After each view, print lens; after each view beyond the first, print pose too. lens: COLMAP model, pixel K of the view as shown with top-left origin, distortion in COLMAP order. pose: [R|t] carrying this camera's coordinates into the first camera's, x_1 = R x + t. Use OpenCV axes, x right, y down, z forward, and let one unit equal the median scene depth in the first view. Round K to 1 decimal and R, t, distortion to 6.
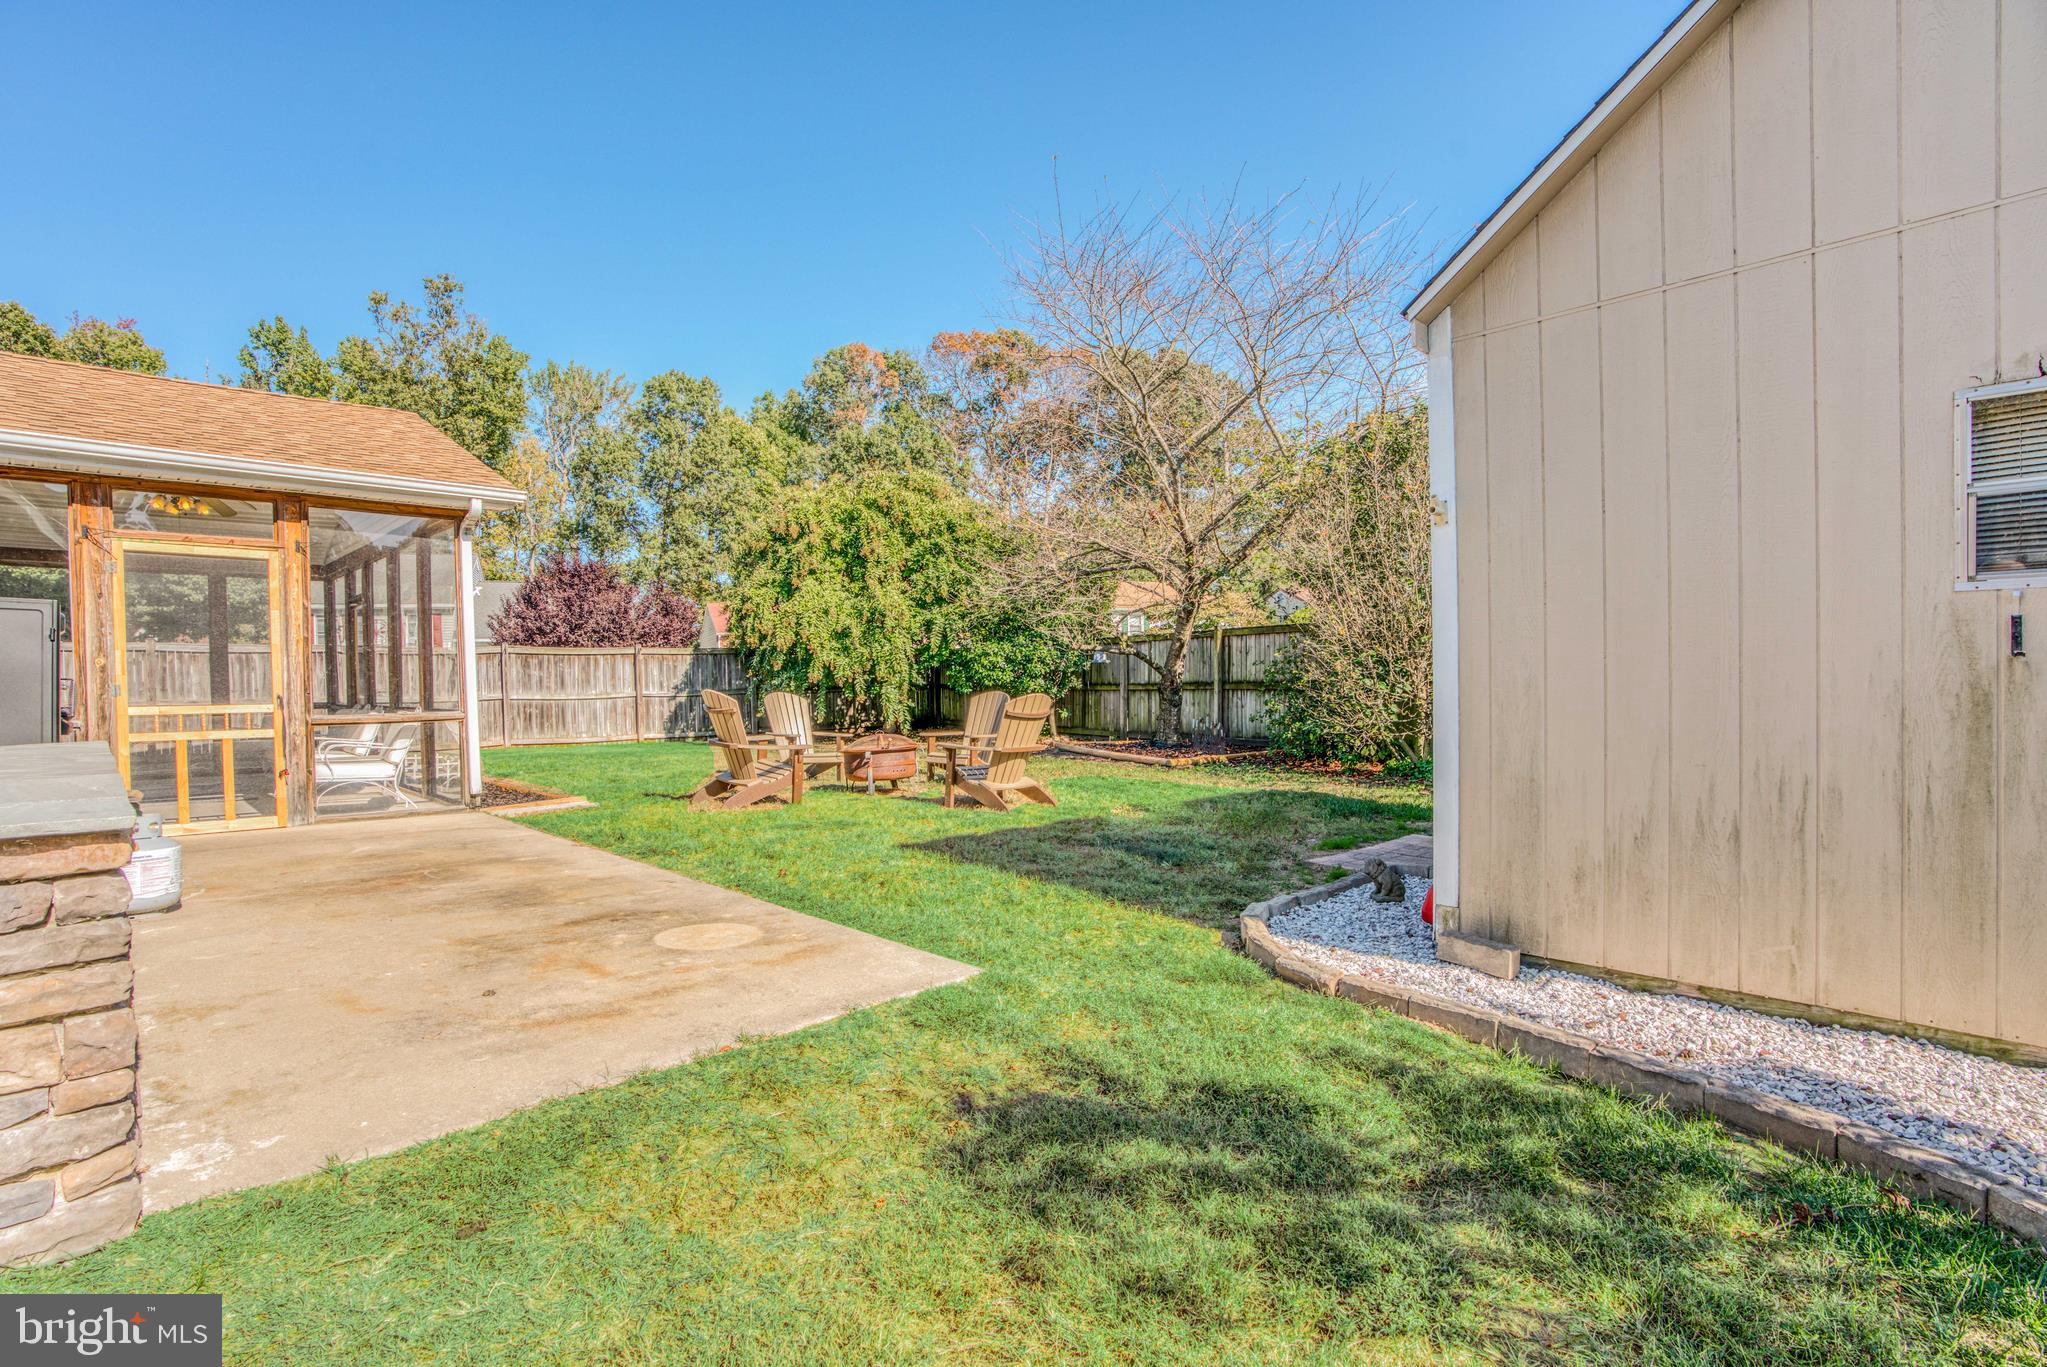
lens RADIAL K [[938.9, 0, 1002.9], [0, 938.9, 686.5], [0, 0, 1]] dist [-0.076567, 0.034169]
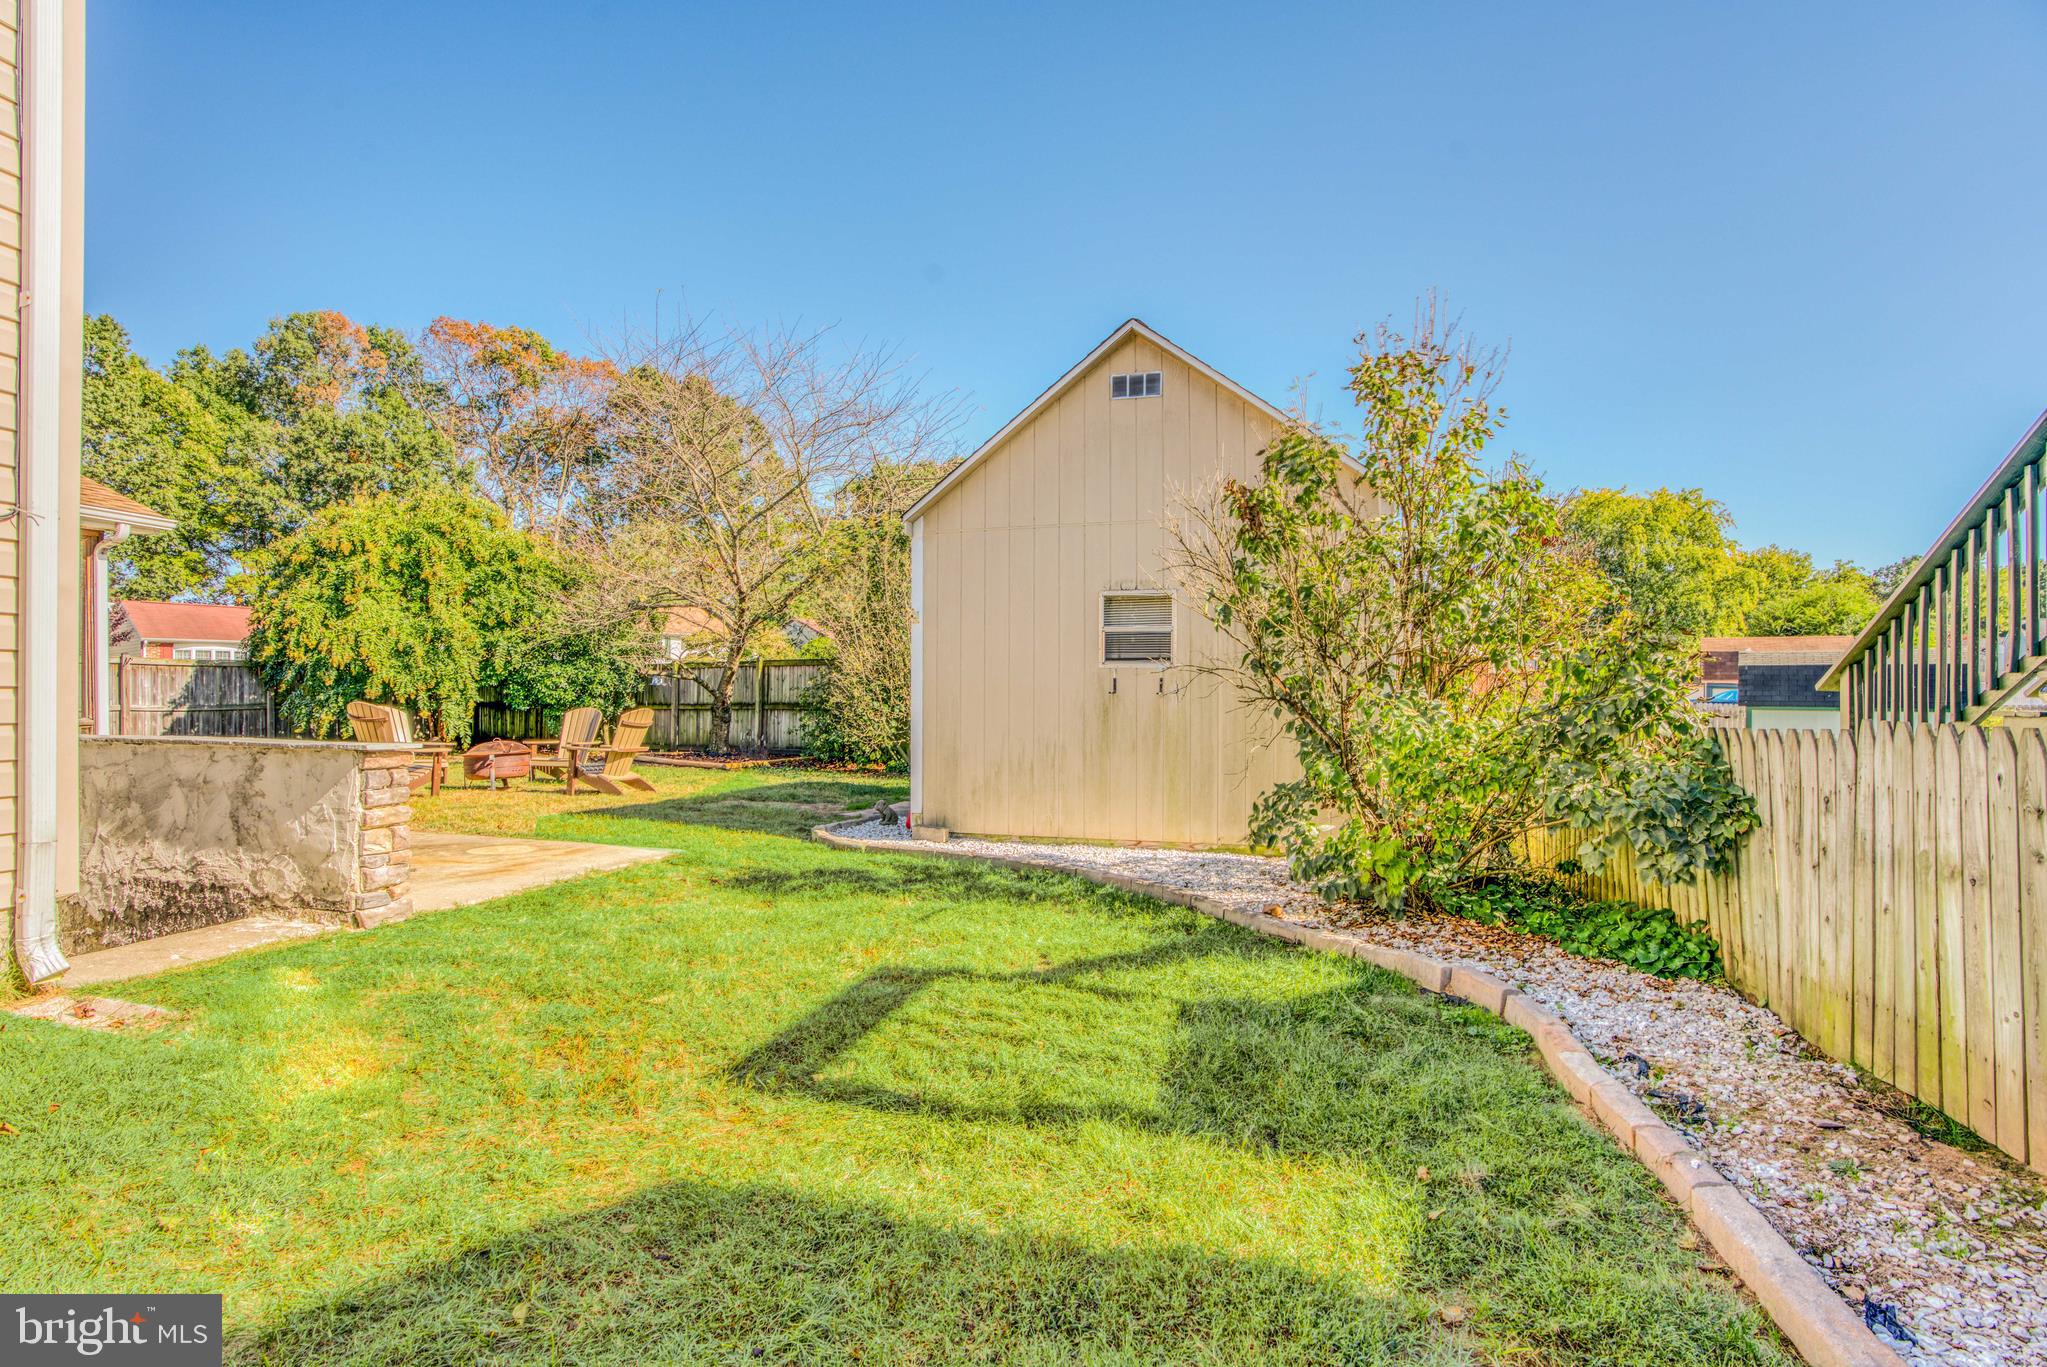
lens RADIAL K [[938.9, 0, 1002.9], [0, 938.9, 686.5], [0, 0, 1]] dist [-0.076567, 0.034169]
pose [[0.870658, 0.022459, 0.491376, -0.084424], [-0.009400, 0.999534, -0.029030, 0.005044], [-0.491799, 0.020656, 0.870464, -0.202896]]
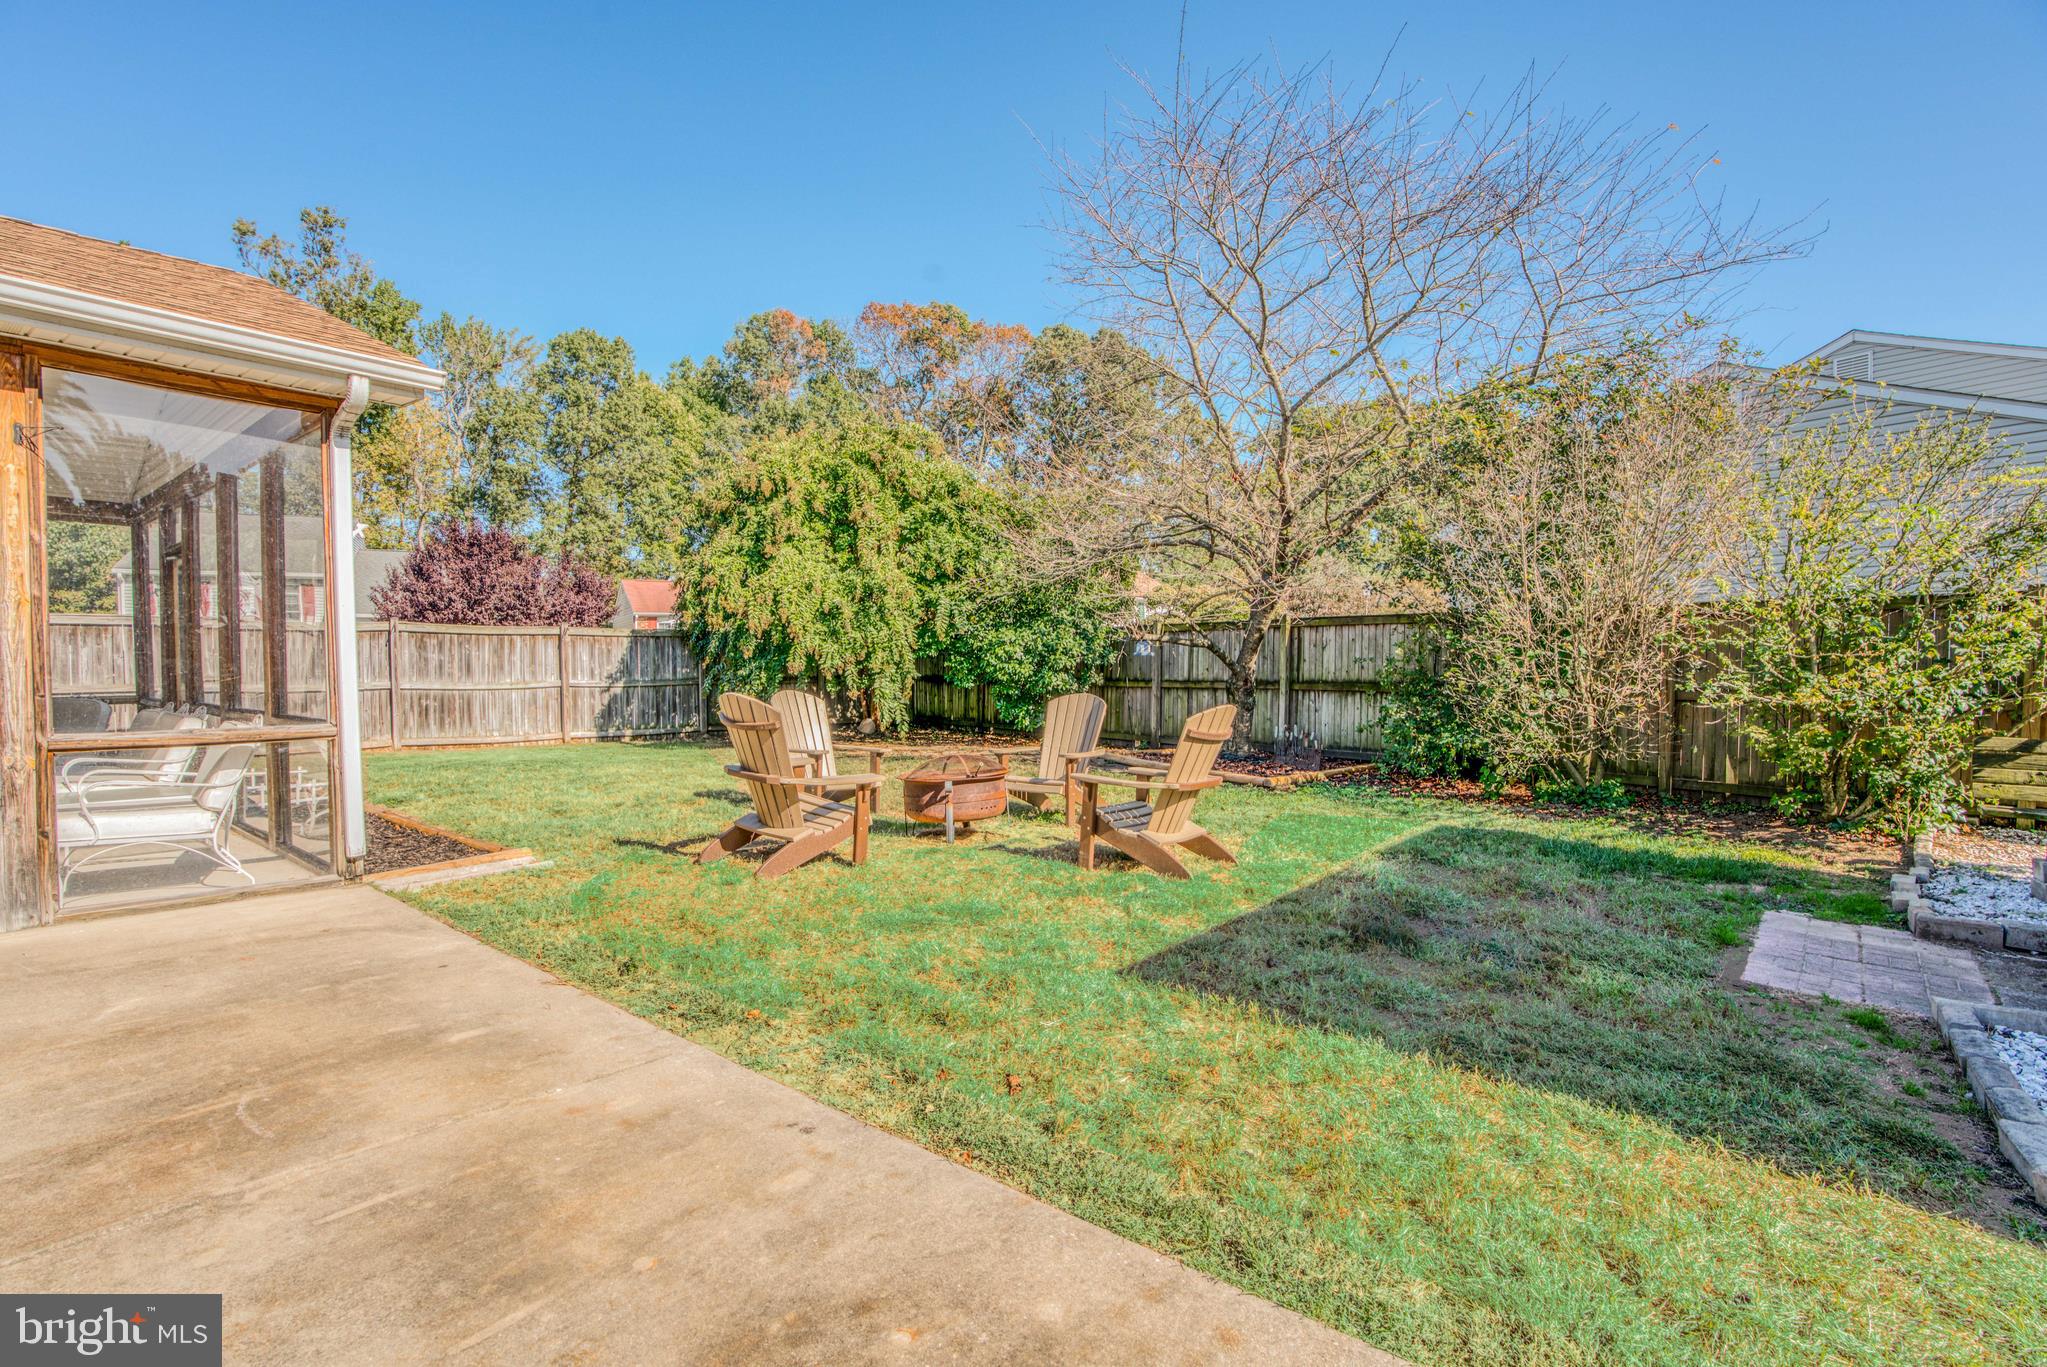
lens RADIAL K [[941.0, 0, 1001.5], [0, 941.0, 684.7], [0, 0, 1]] dist [-0.073829, 0.027544]
pose [[0.995373, 0.013634, 0.095111, -0.093838], [-0.014713, 0.999835, 0.010655, -0.005824], [-0.094950, -0.012005, 0.995410, 0.163093]]
